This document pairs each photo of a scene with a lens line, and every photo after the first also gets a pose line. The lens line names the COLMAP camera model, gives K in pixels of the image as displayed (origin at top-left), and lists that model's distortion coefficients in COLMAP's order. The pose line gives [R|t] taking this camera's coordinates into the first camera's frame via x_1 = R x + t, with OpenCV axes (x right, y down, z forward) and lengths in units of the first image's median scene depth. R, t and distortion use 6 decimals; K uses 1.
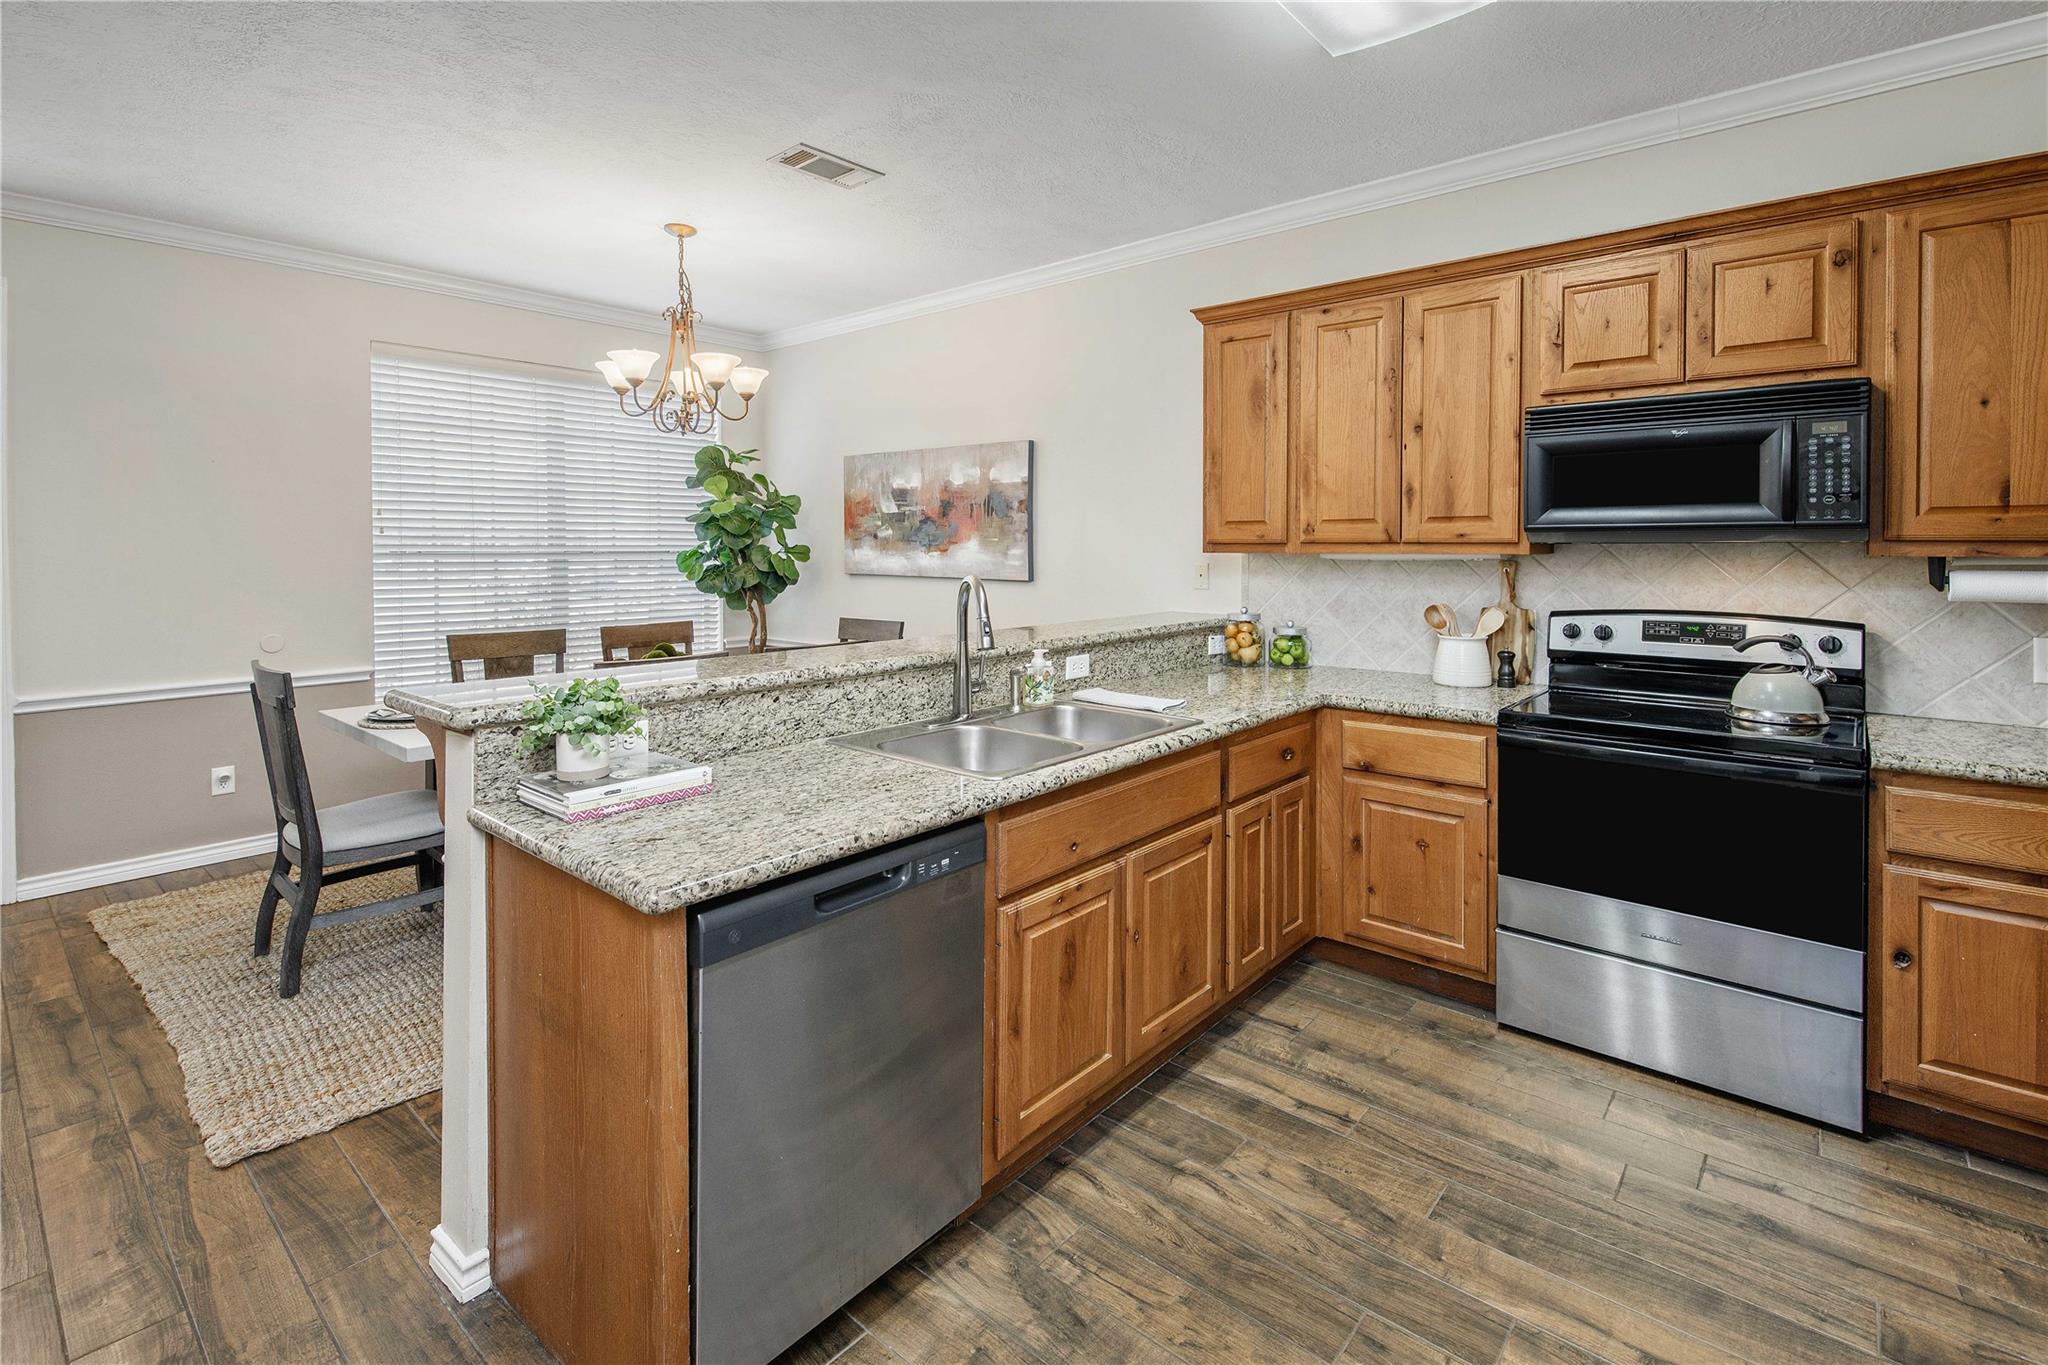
lens RADIAL K [[983.5, 0, 978.0], [0, 983.5, 562.4], [0, 0, 1]] dist [0.001674, -0.001260]
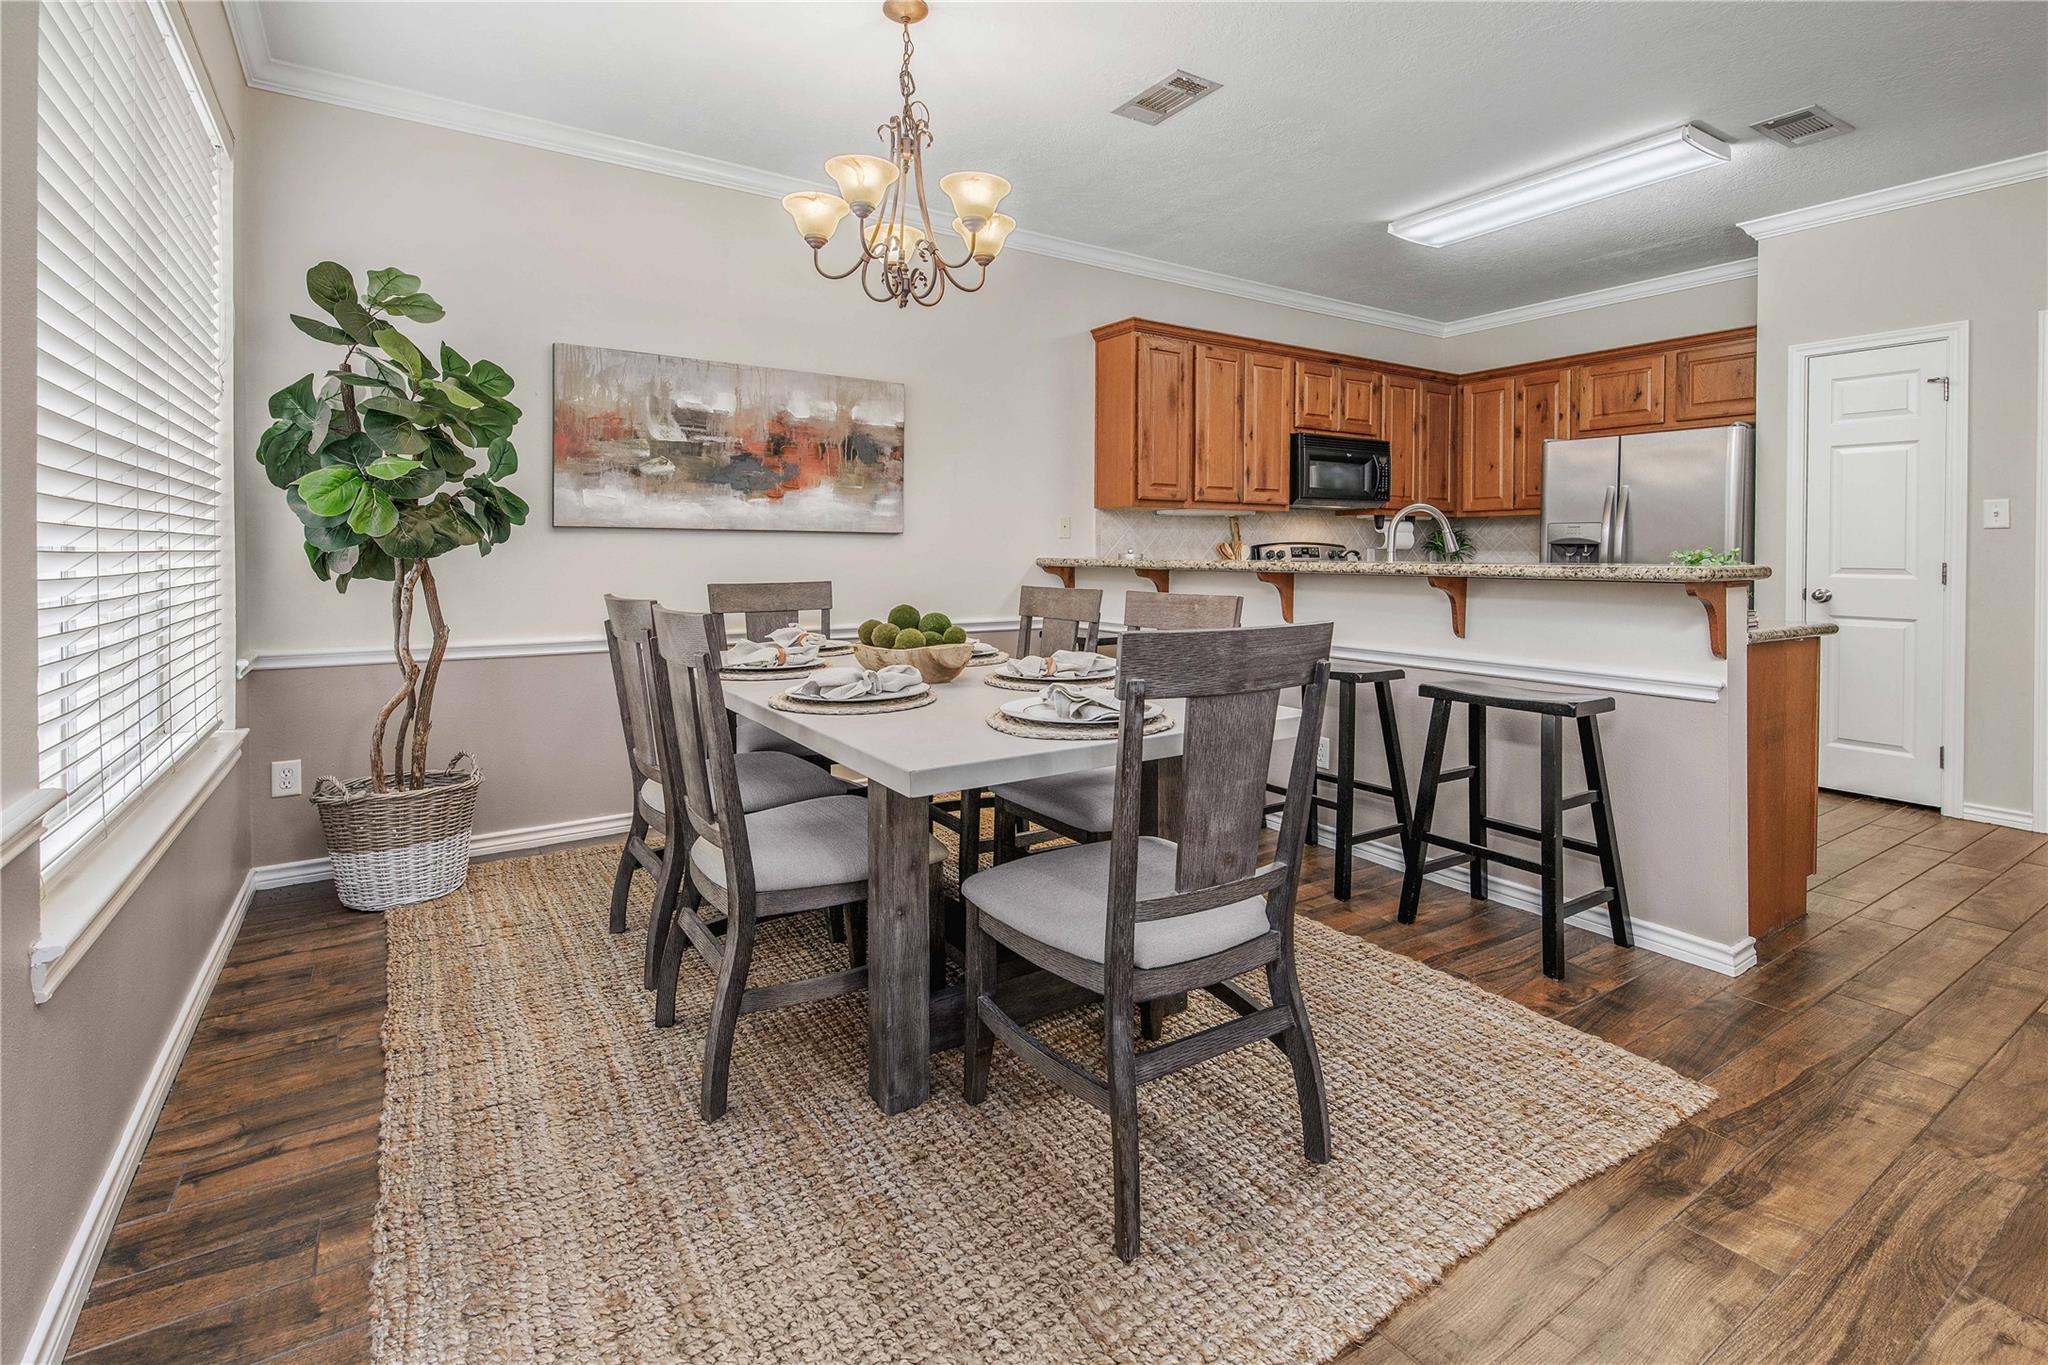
lens RADIAL K [[1038.9, 0, 1009.2], [0, 1038.9, 568.7], [0, 0, 1]] dist [0.015609, -0.006479]
pose [[0.194754, -0.008184, 0.980818, -1.355480], [0.017533, 0.999834, 0.004862, 0.074640], [-0.980695, 0.016250, 0.194866, 1.056270]]
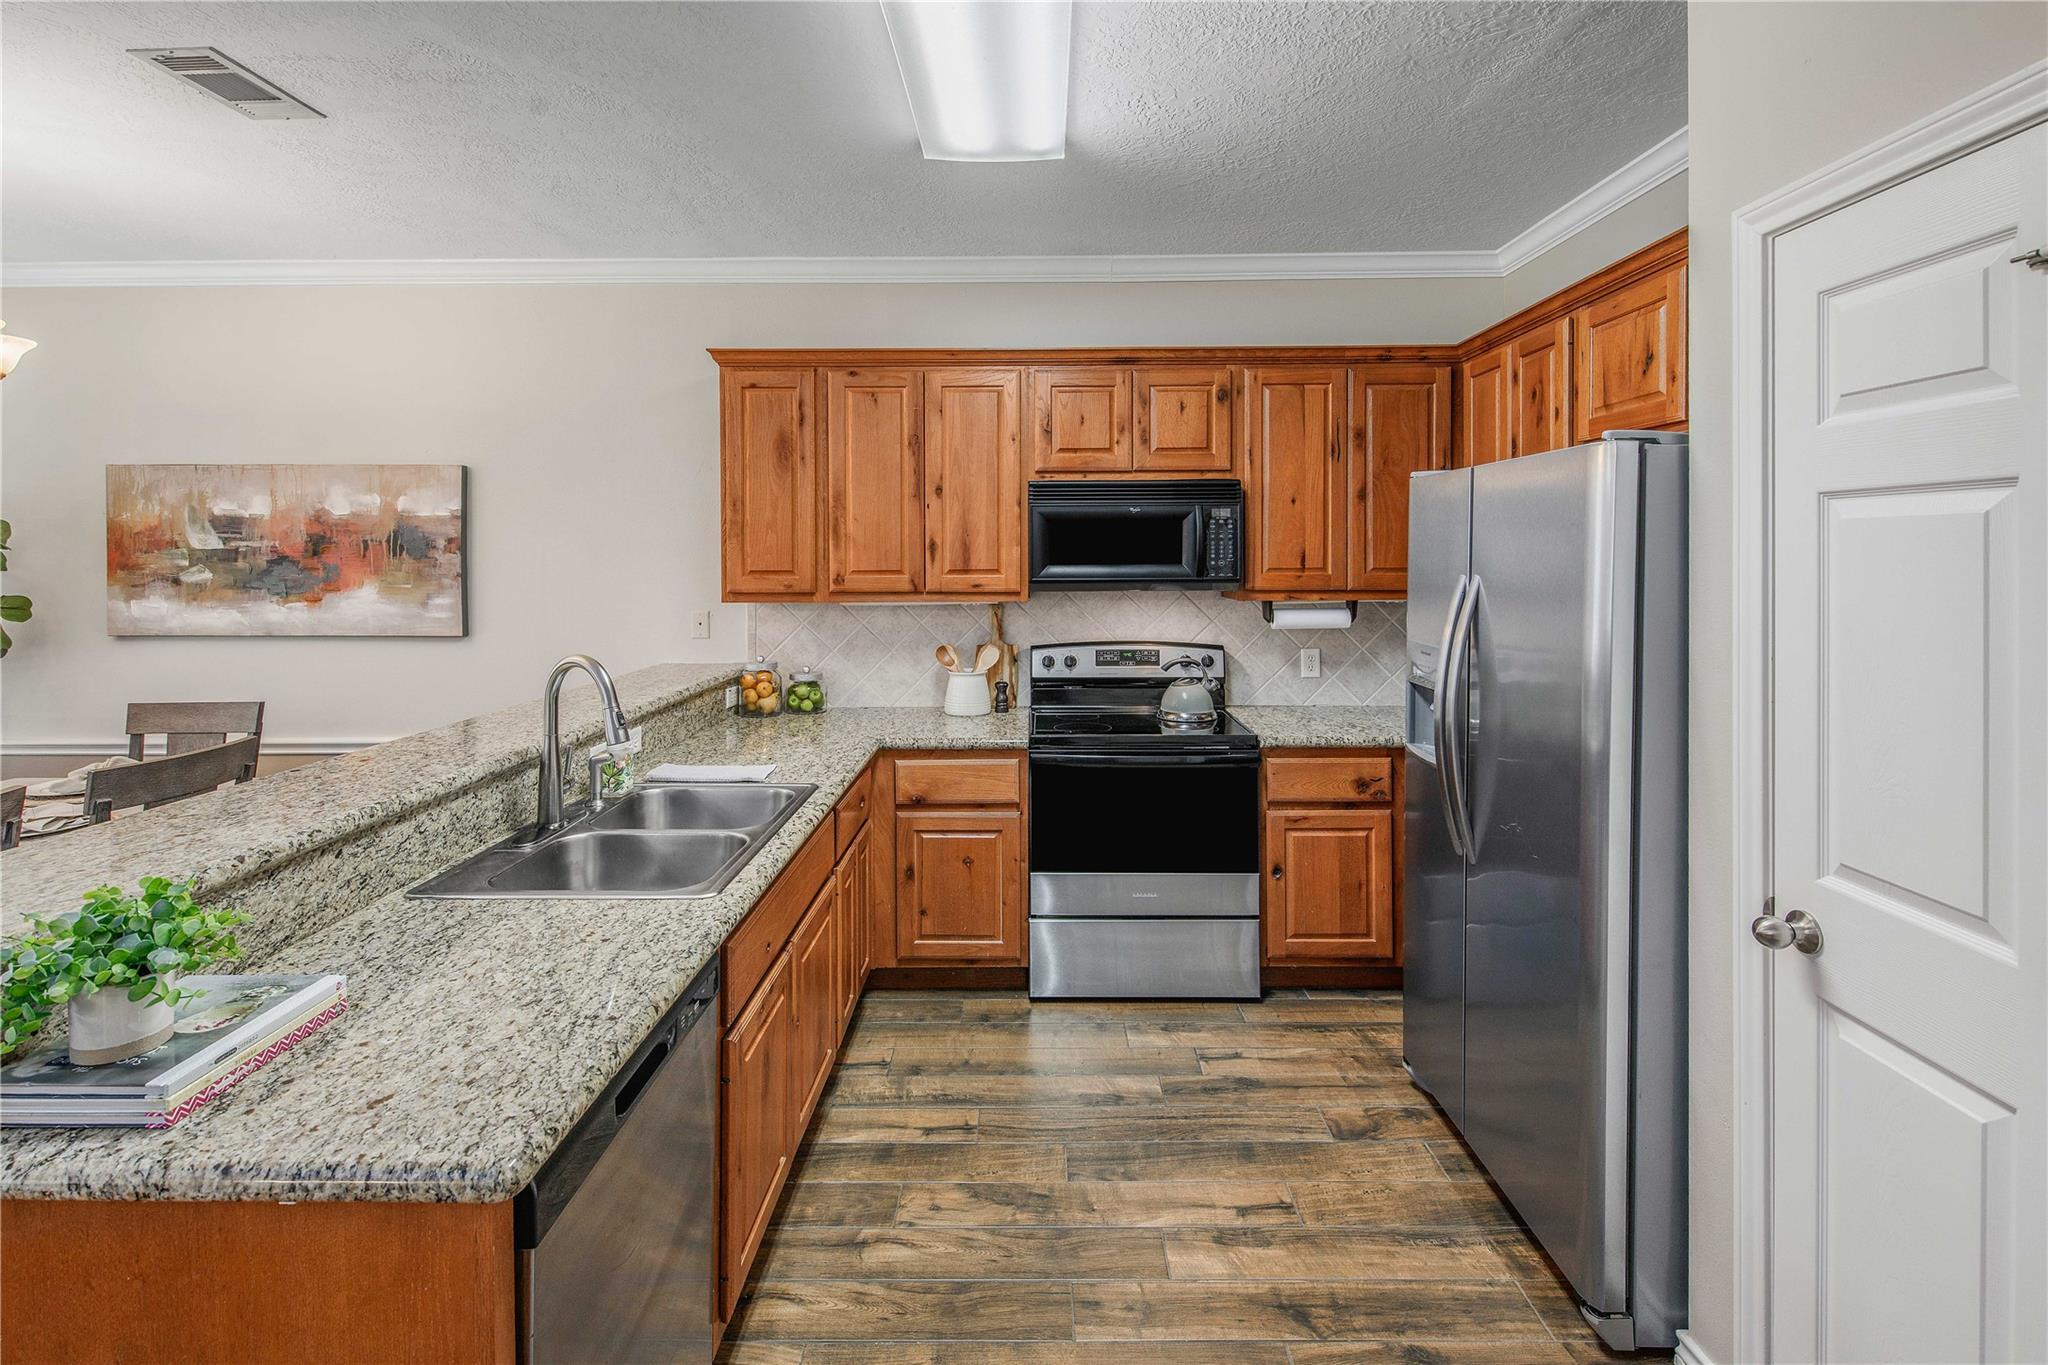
lens RADIAL K [[994.1, 0, 1058.2], [0, 994.1, 562.4], [0, 0, 1]] dist [0.013739, -0.009462]
pose [[0.731680, -0.007130, 0.681611, -0.228026], [0.016370, 0.999841, -0.007114, -0.043314], [-0.681452, 0.016363, 0.731680, 0.074354]]
